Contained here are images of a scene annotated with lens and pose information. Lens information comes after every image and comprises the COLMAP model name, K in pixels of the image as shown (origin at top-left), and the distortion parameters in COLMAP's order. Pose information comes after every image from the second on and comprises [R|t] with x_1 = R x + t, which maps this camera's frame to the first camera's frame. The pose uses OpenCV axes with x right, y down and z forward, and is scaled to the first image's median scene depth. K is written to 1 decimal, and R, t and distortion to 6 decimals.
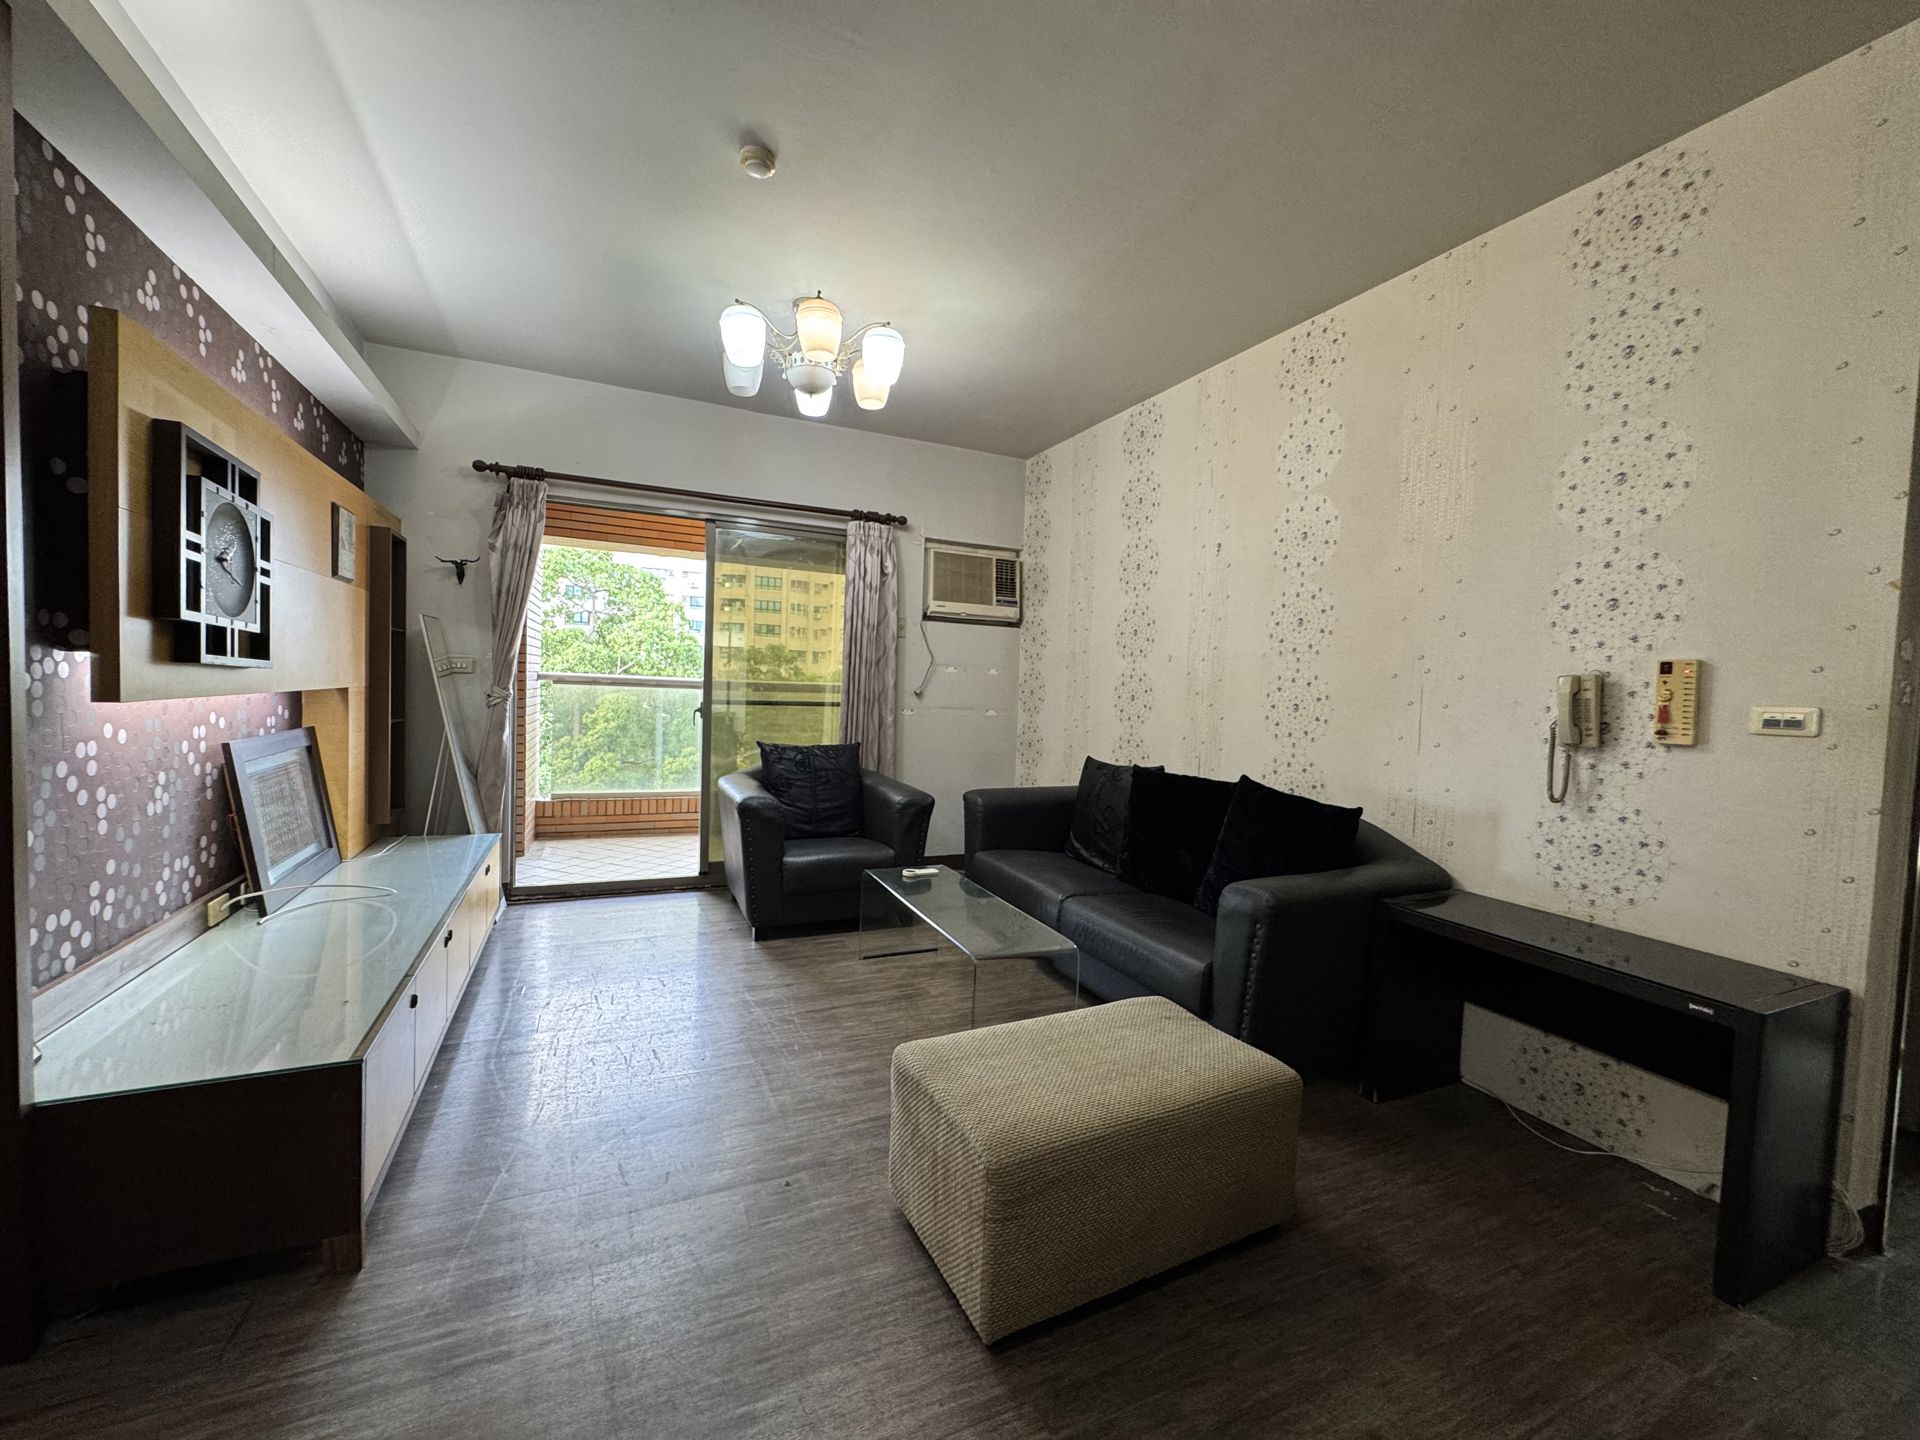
lens RADIAL K [[764.8, 0, 955.8], [0, 764.8, 721.5], [0, 0, 1]] dist [-0.008760, 0.000236]
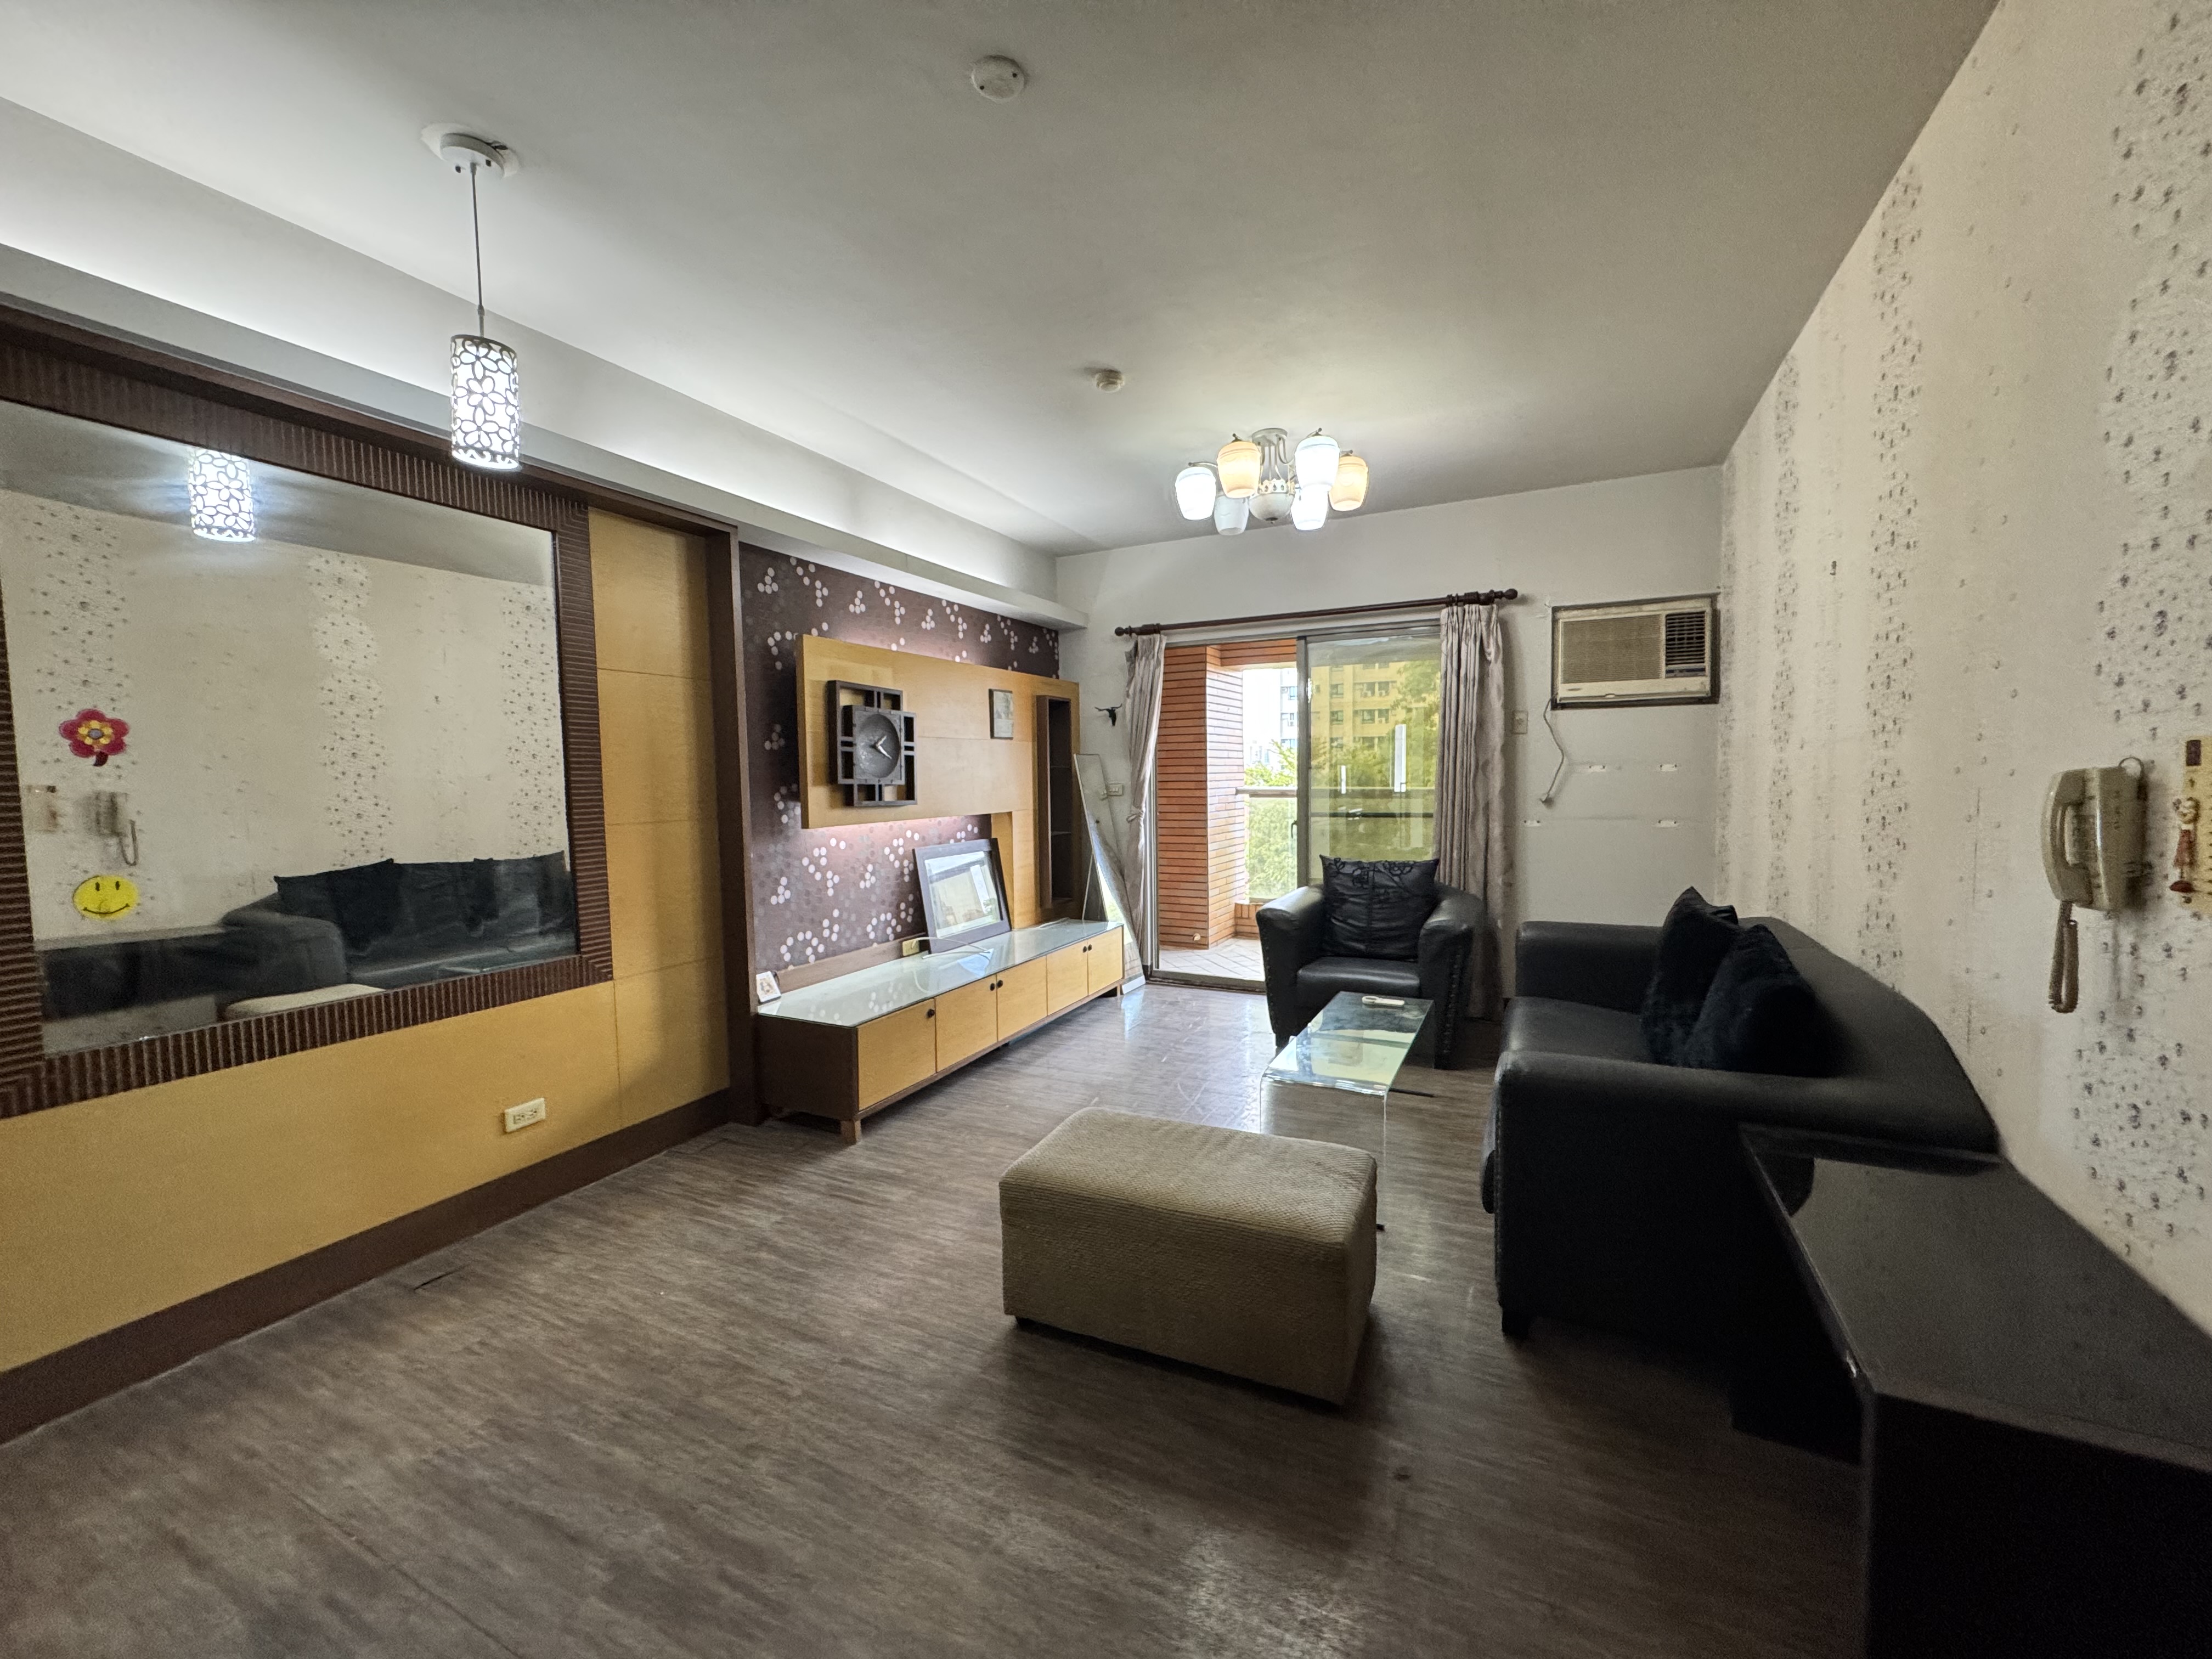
lens RADIAL K [[881.1, 0, 1099.9], [0, 881.1, 828.3], [0, 0, 1]] dist [-0.008760, 0.000236]
pose [[0.624266, 0.001397, -0.781211, 0.503574], [0.001516, 0.999994, 0.003000, -0.013819], [0.781210, -0.003057, 0.624260, 0.062809]]
